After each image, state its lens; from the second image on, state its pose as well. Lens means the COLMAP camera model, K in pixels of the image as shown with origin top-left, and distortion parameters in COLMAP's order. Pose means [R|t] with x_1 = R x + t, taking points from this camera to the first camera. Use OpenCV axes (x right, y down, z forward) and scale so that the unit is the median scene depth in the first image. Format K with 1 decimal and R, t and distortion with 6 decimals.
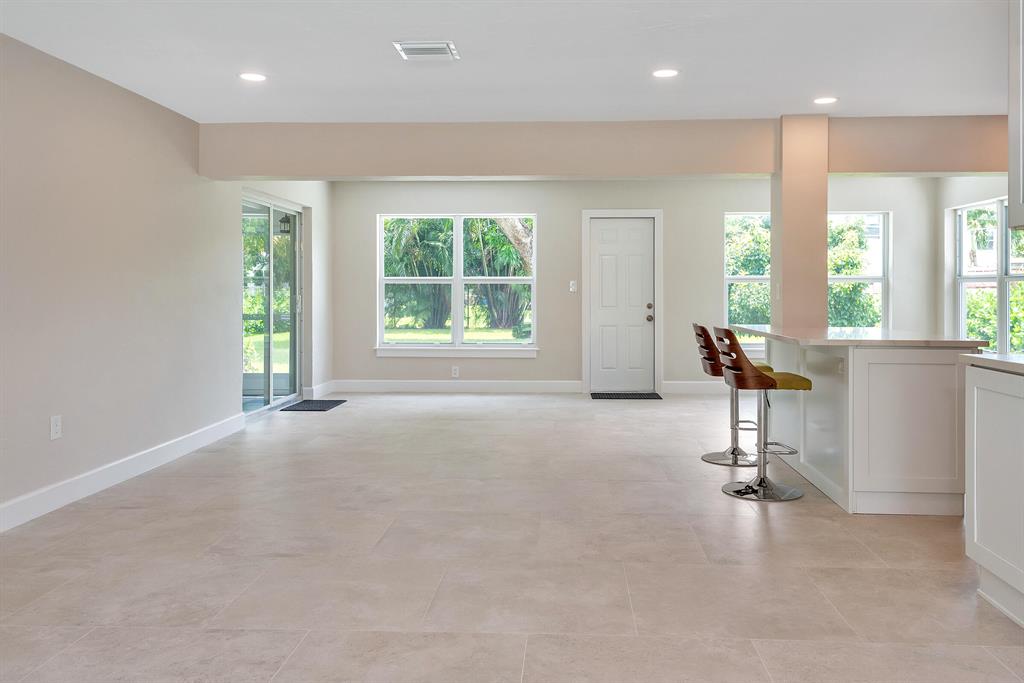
lens RADIAL K [[811.0, 0, 523.7], [0, 811.0, 291.1], [0, 0, 1]] dist [0.016986, -0.000162]
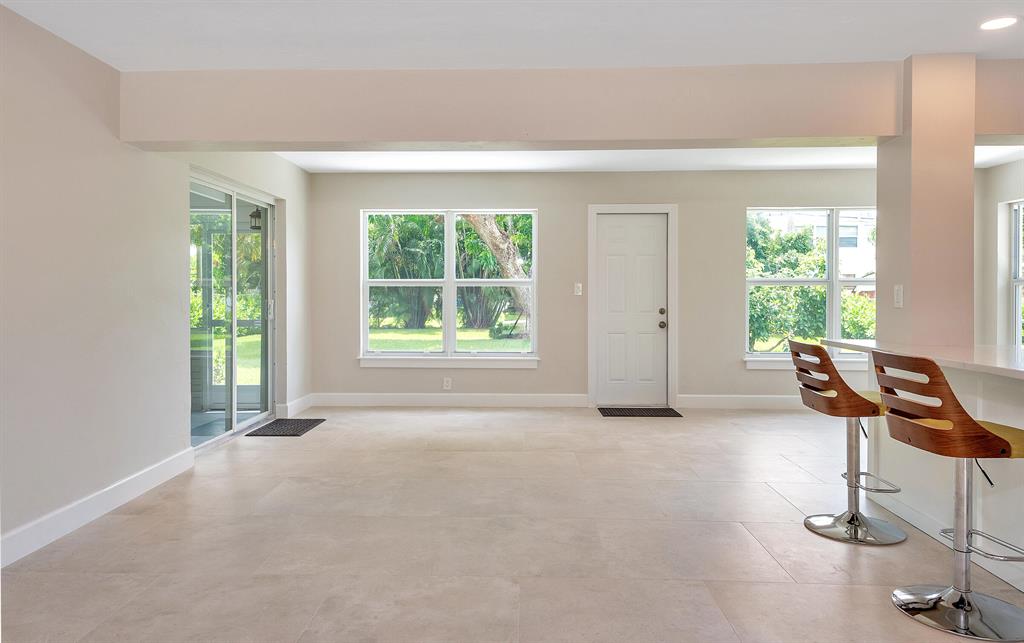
lens RADIAL K [[689.1, 0, 497.5], [0, 689.1, 298.8], [0, 0, 1]] dist [0.027161, -0.004683]
pose [[0.999895, 0.000534, 0.014512, -0.042015], [-0.000639, 0.999974, 0.007241, -0.001172], [-0.014508, -0.007249, 0.999868, 0.244984]]
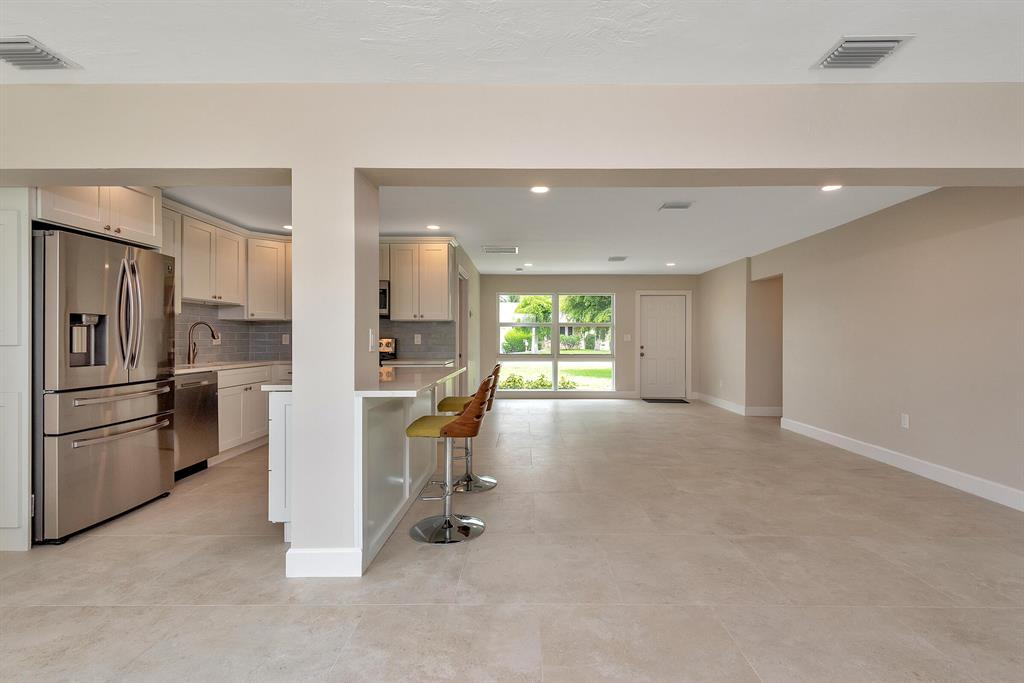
lens RADIAL K [[472.4, 0, 522.1], [0, 472.4, 337.7], [0, 0, 1]] dist [0.034599, -0.018655]
pose [[-0.998676, -0.000841, -0.051444, 0.129354], [-0.000863, 1.000000, 0.000420, -0.001609], [0.051444, 0.000464, -0.998676, 0.962724]]
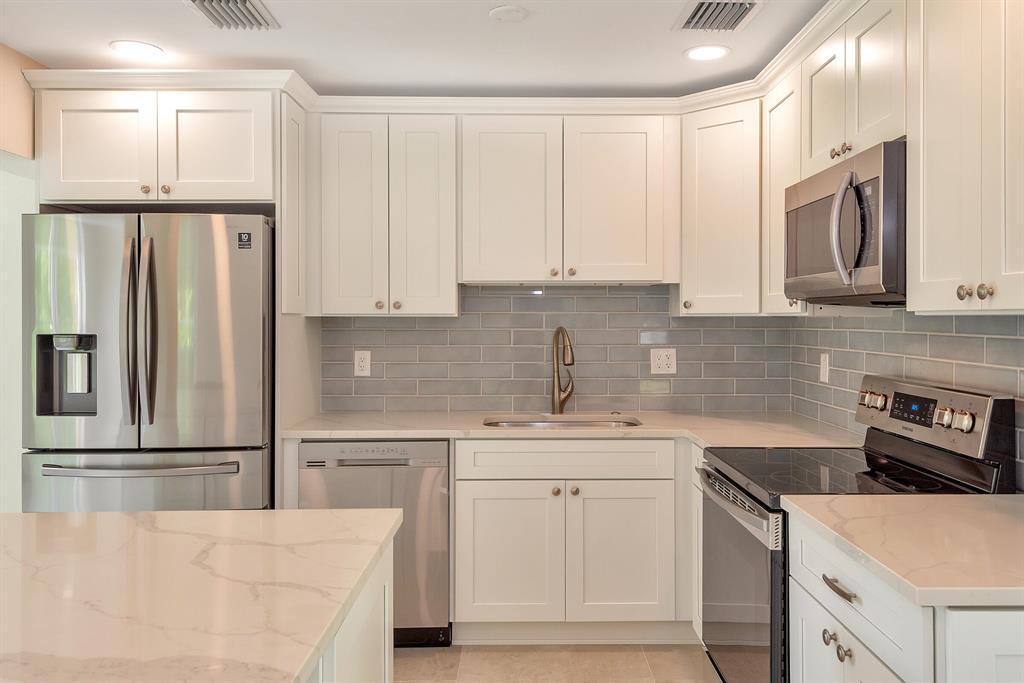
lens RADIAL K [[785.2, 0, 527.9], [0, 785.2, 317.0], [0, 0, 1]] dist [0.012863, 0.002022]
pose [[-0.070729, 0.001432, 0.997495, 0.050464], [0.002489, 0.999996, -0.001259, -0.023548], [-0.997492, 0.002394, -0.070732, 0.452277]]
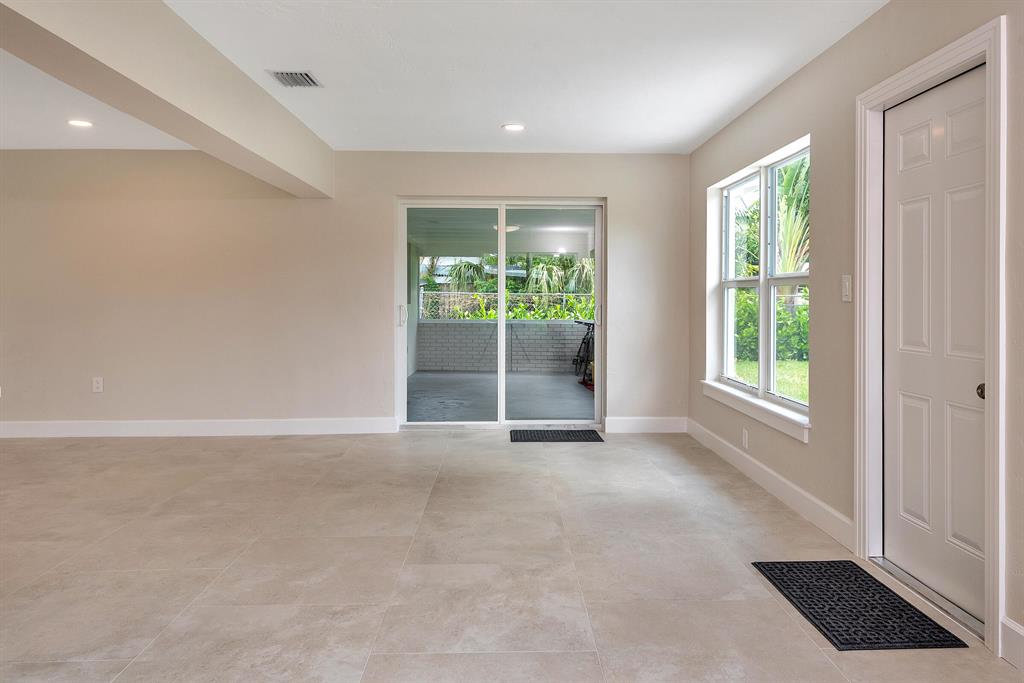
lens RADIAL K [[694.8, 0, 530.1], [0, 694.8, 295.3], [0, 0, 1]] dist [0.023604, -0.004058]
pose [[0.094217, -0.003742, -0.995545, 0.417972], [-0.001260, 0.999992, -0.003878, -0.000267], [0.995551, 0.001620, 0.094212, 0.843393]]
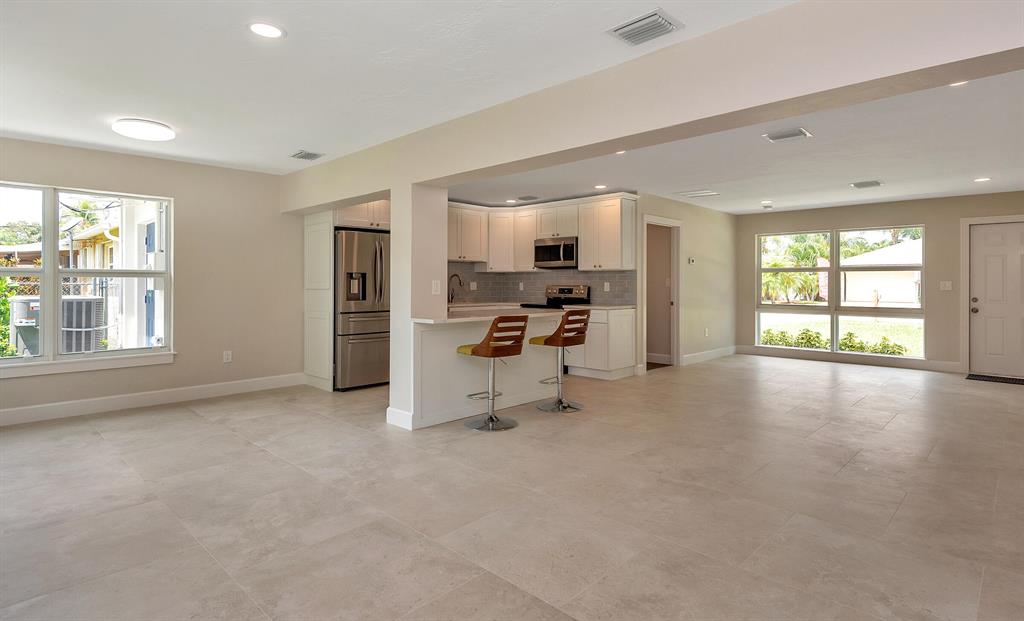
lens RADIAL K [[526.8, 0, 521.1], [0, 526.8, 280.3], [0, 0, 1]] dist [0.013165, -0.001641]
pose [[-0.761860, 0.003535, 0.647732, -0.184669], [-0.001318, 0.999975, -0.007008, -0.003274], [-0.647740, -0.006193, -0.761836, 0.997710]]
